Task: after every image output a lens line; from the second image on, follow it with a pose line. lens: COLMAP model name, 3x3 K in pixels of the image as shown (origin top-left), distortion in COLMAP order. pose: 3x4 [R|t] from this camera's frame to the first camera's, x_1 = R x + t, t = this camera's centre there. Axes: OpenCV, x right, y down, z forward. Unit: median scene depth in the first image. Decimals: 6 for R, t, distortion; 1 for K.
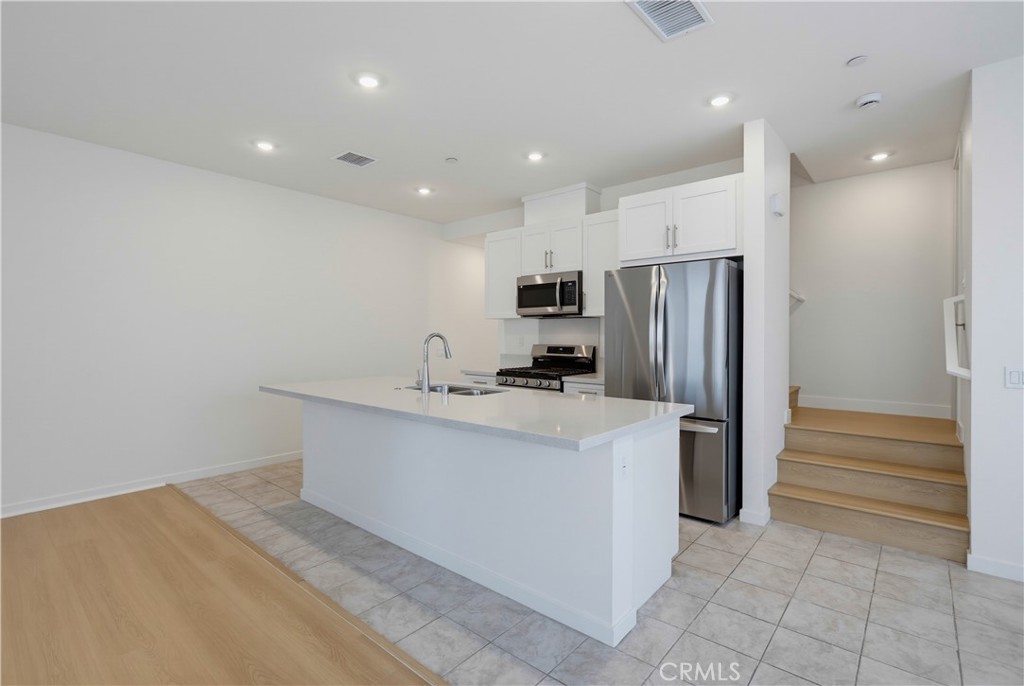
lens RADIAL K [[479.2, 0, 512.0], [0, 479.2, 343.0], [0, 0, 1]] dist [0.000656, 0.000501]
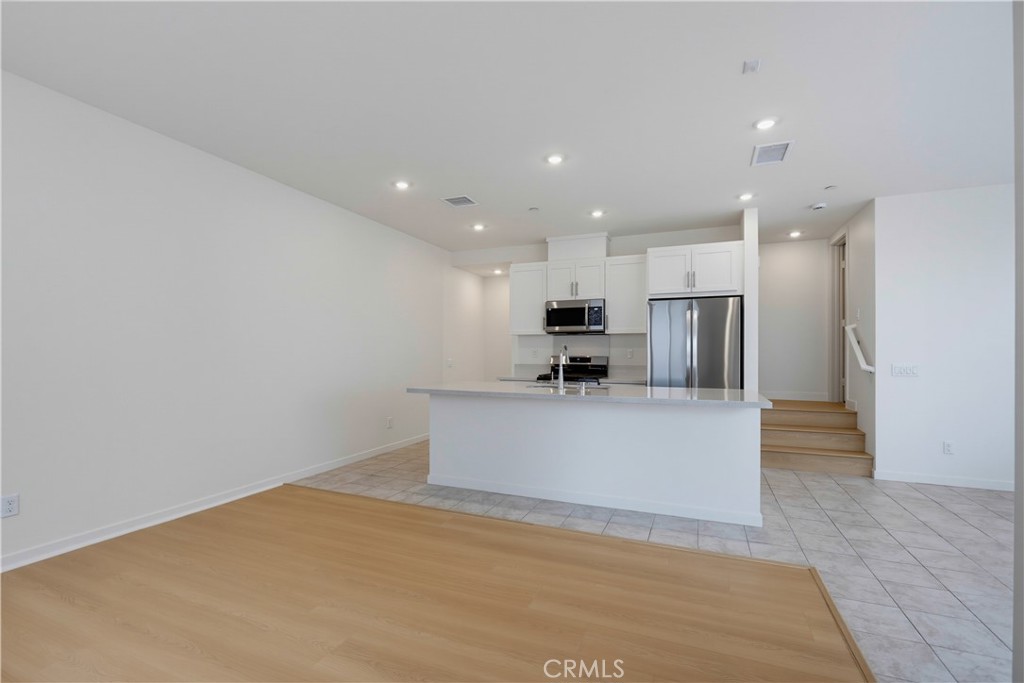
lens RADIAL K [[466.1, 0, 498.9], [0, 466.1, 357.9], [0, 0, 1]] dist [-0.001783, -0.000488]
pose [[0.954553, -0.001107, 0.298040, -0.589380], [0.003129, 0.999975, -0.006307, 0.020458], [-0.298026, 0.006953, 0.954532, -0.152734]]
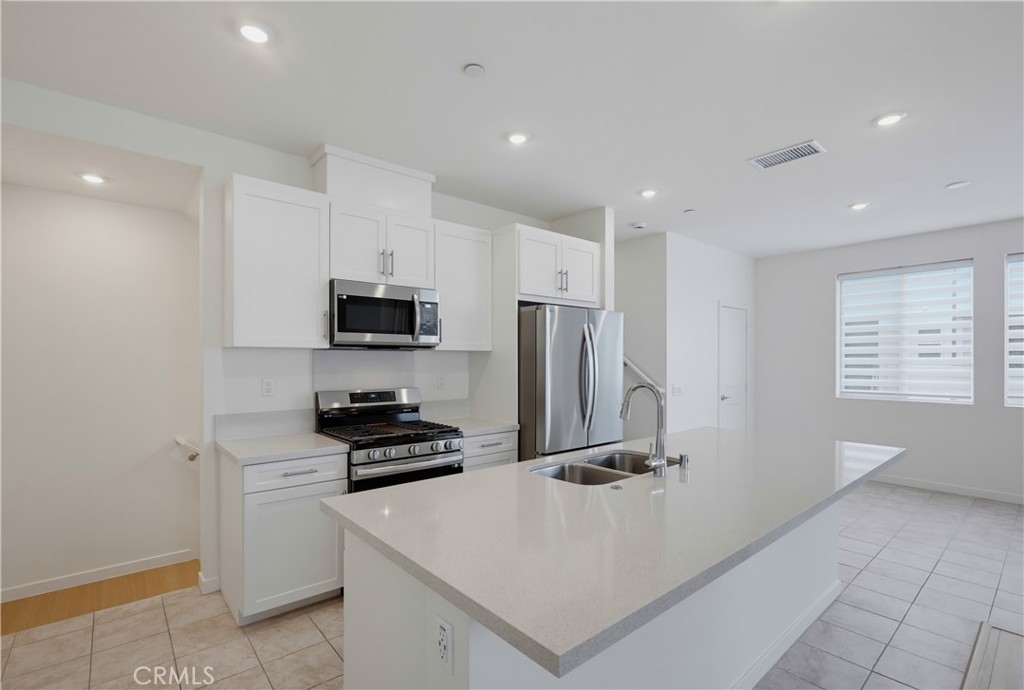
lens RADIAL K [[471.2, 0, 511.0], [0, 471.2, 365.3], [0, 0, 1]] dist [-0.024692, -0.000220]
pose [[0.157947, -0.008958, 0.987407, -0.659979], [0.016831, 0.999838, 0.006379, -0.039660], [-0.987304, 0.015611, 0.158073, 0.877561]]
